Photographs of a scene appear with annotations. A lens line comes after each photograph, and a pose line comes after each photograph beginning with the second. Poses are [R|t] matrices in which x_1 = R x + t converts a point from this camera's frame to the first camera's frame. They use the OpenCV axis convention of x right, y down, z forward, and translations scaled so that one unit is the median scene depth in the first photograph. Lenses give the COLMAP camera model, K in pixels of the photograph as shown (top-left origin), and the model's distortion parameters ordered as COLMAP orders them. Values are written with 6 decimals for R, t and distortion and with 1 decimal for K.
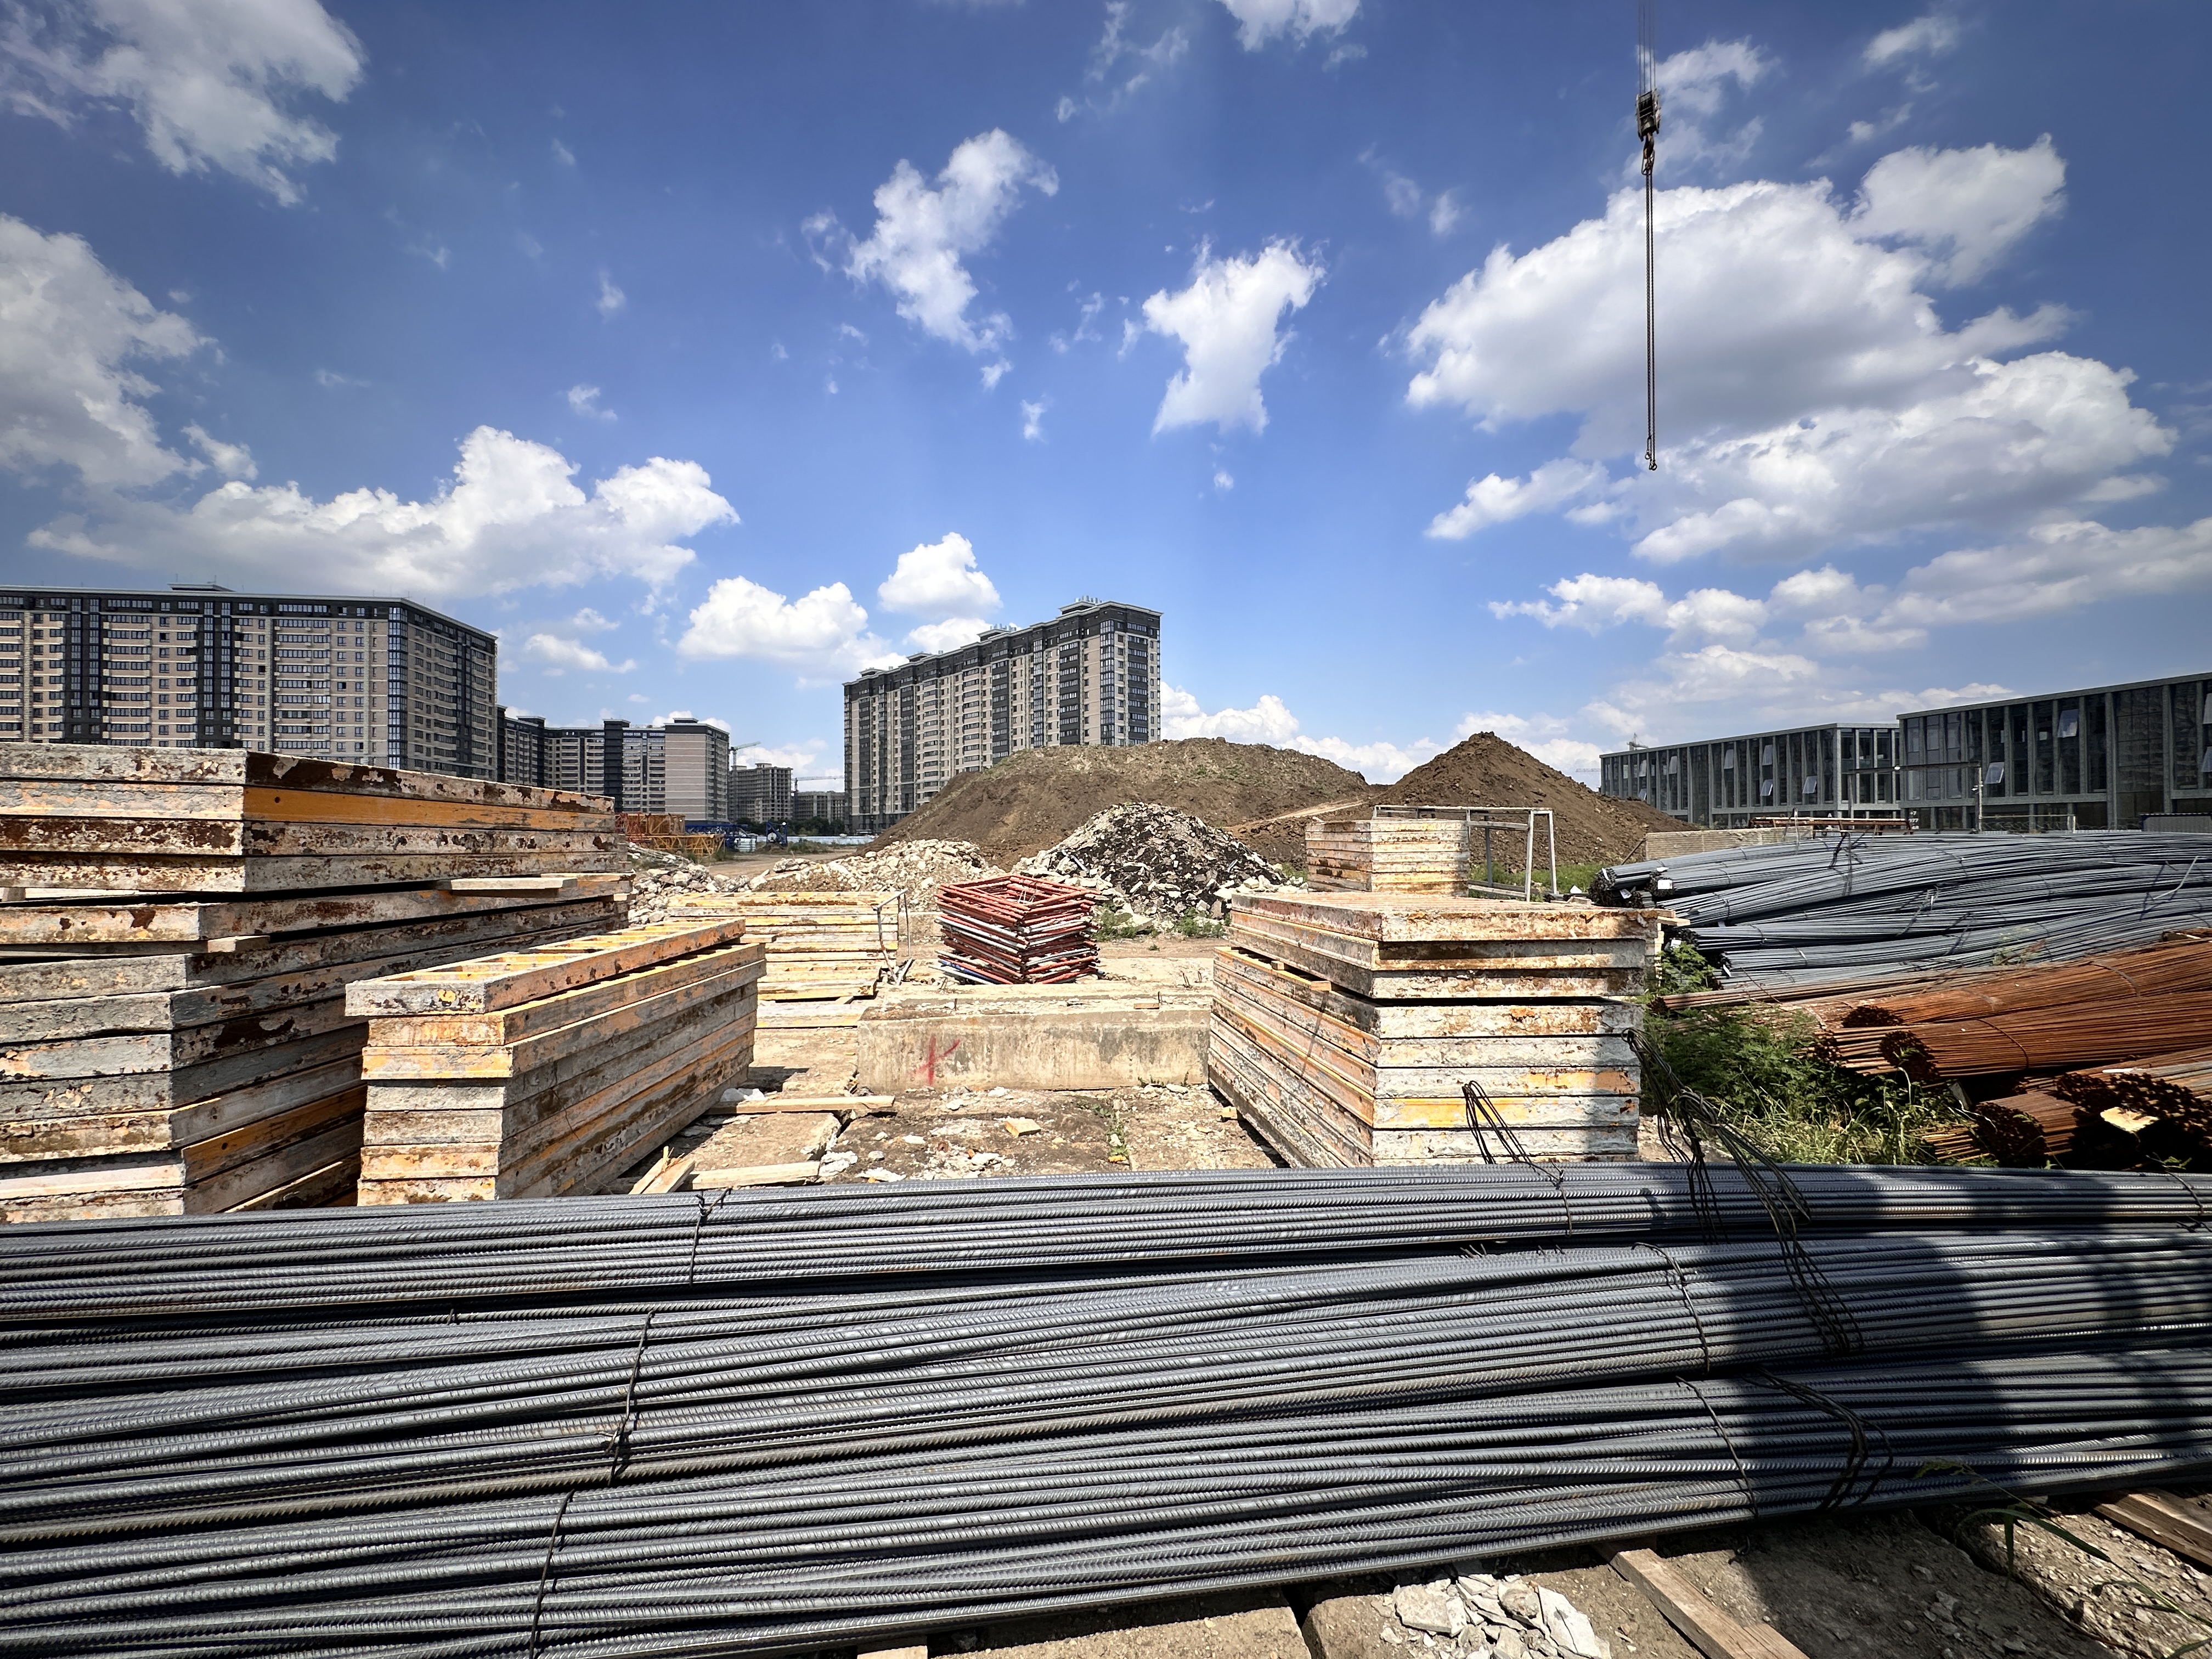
lens RADIAL K [[881.7, 0, 1106.3], [0, 881.7, 834.7], [0, 0, 1]] dist [-0.003272, 0.000909]
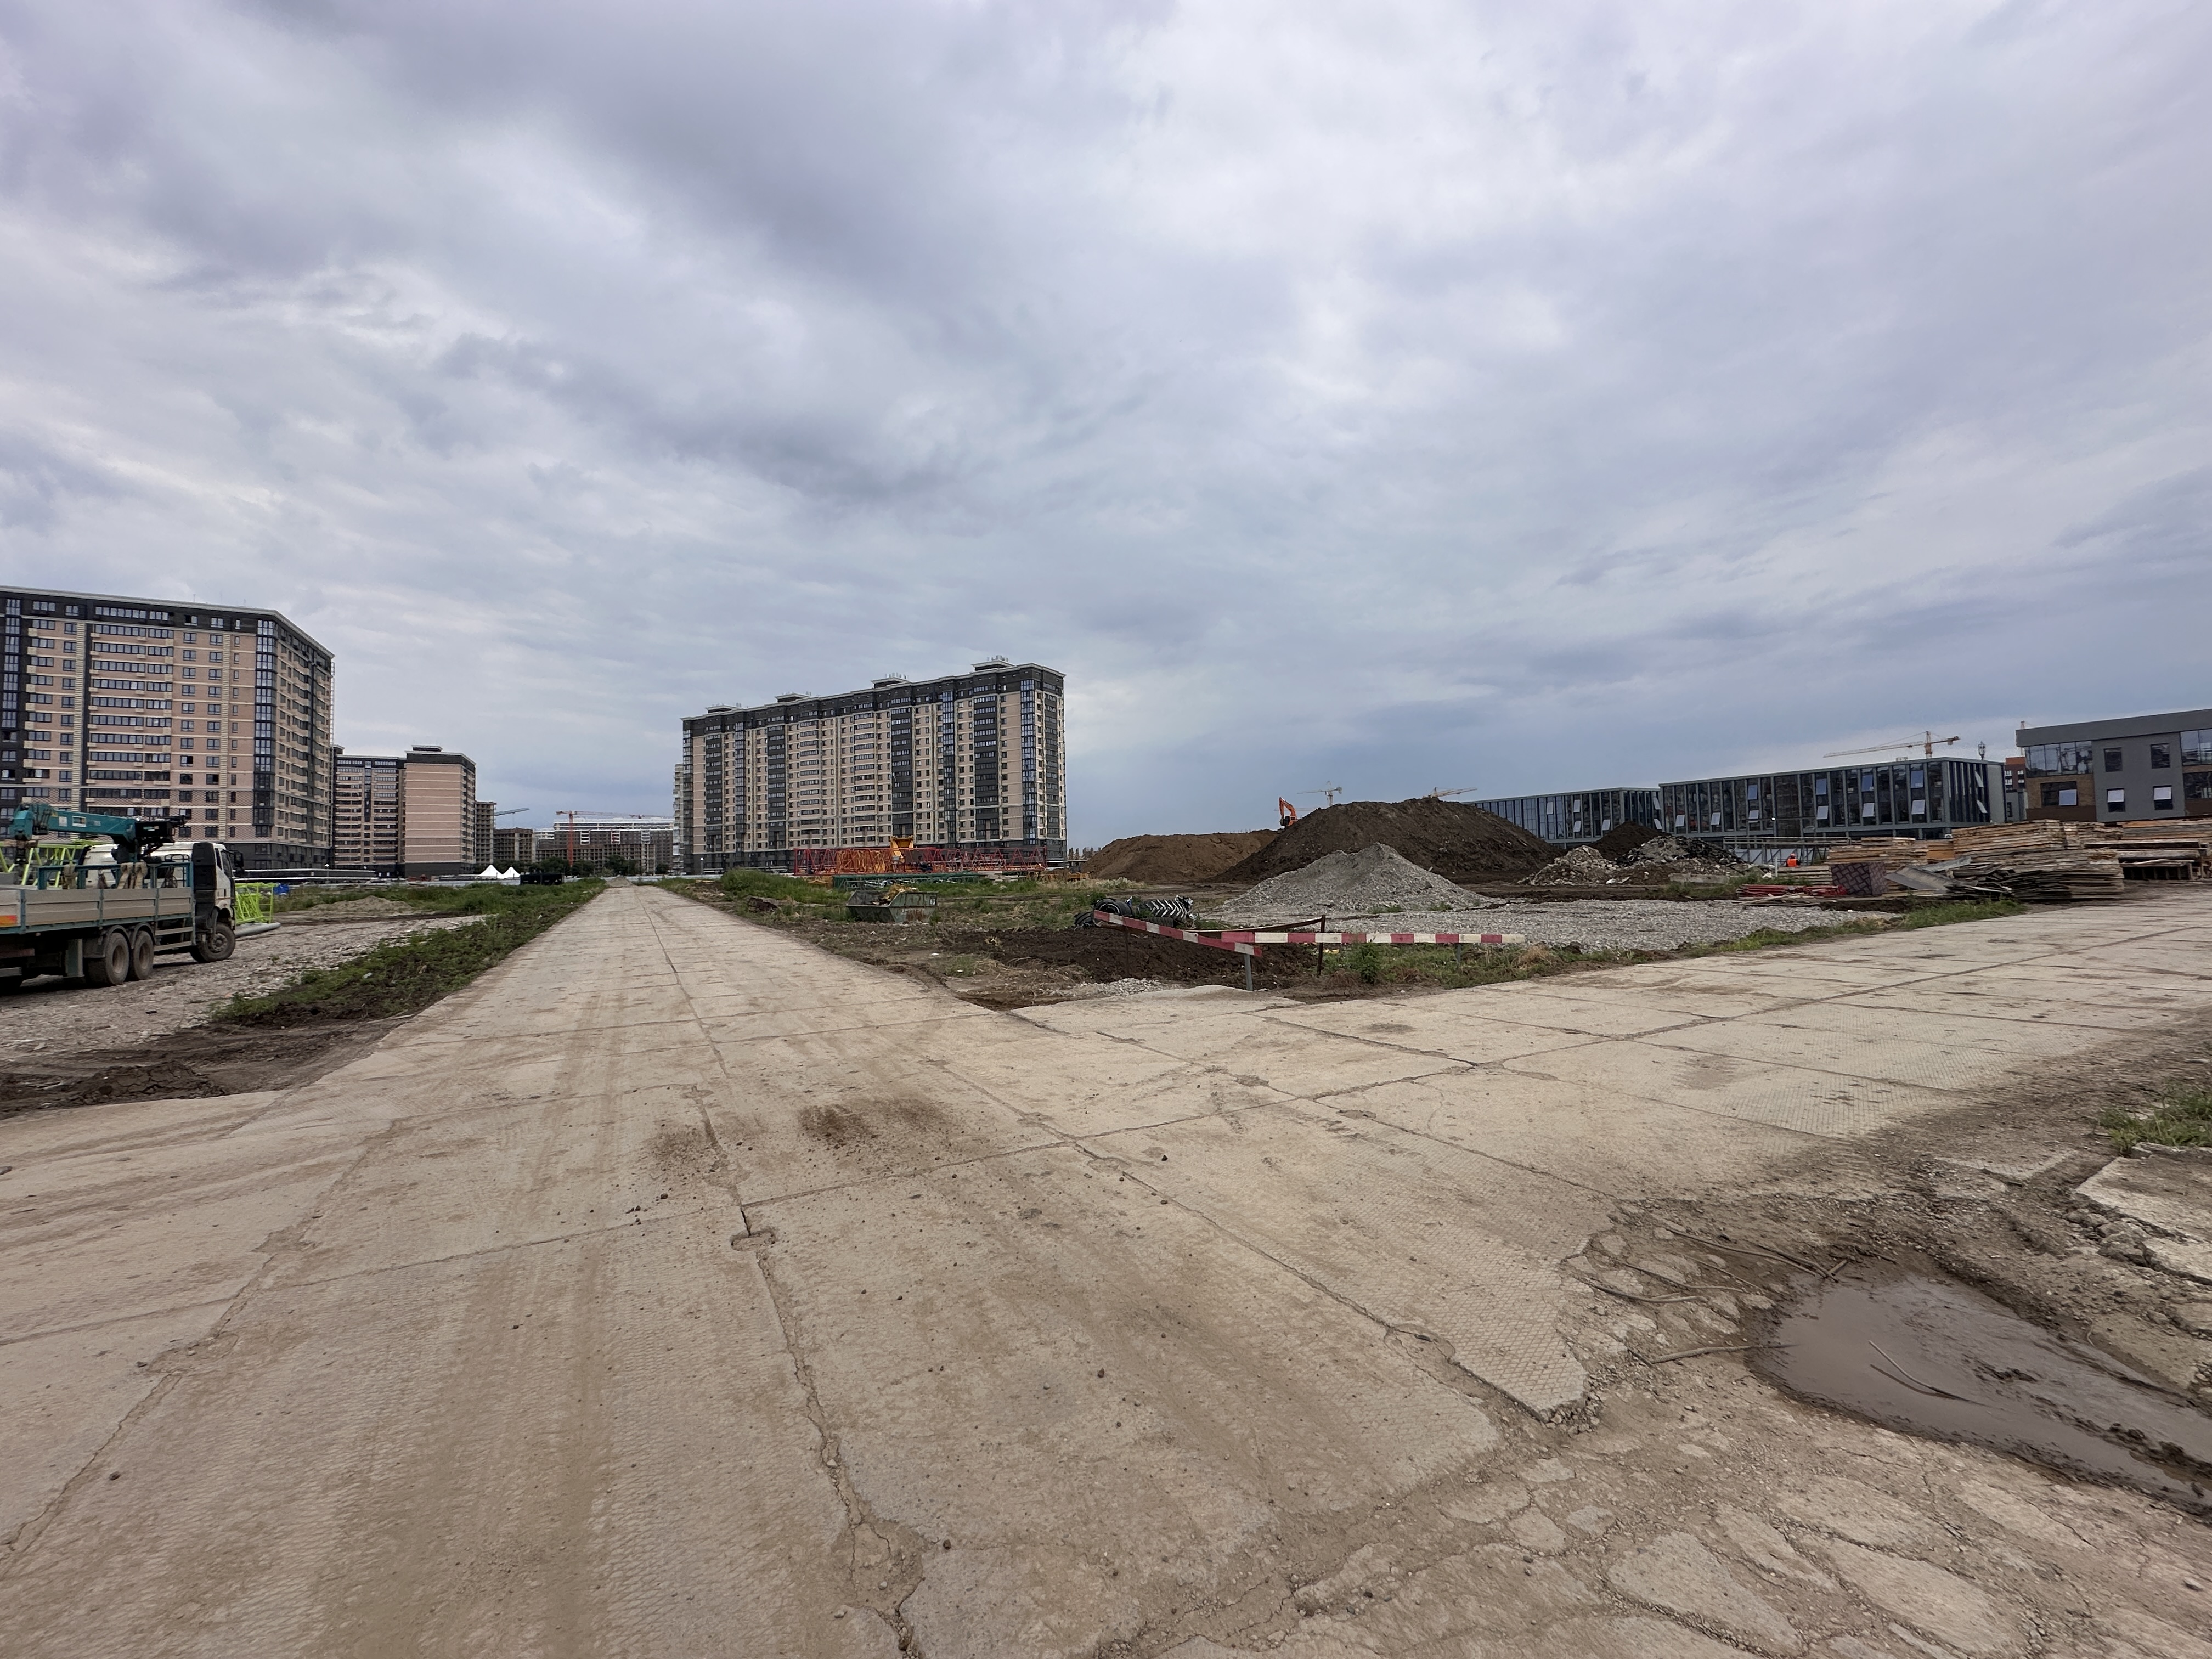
lens RADIAL K [[881.7, 0, 1104.8], [0, 881.7, 822.2], [0, 0, 1]] dist [-0.003272, 0.000909]
pose [[0.936011, 0.000462, 0.351970, -0.286783], [0.018750, 0.998514, -0.051174, 0.001334], [-0.351471, 0.054499, 0.934611, -0.084334]]
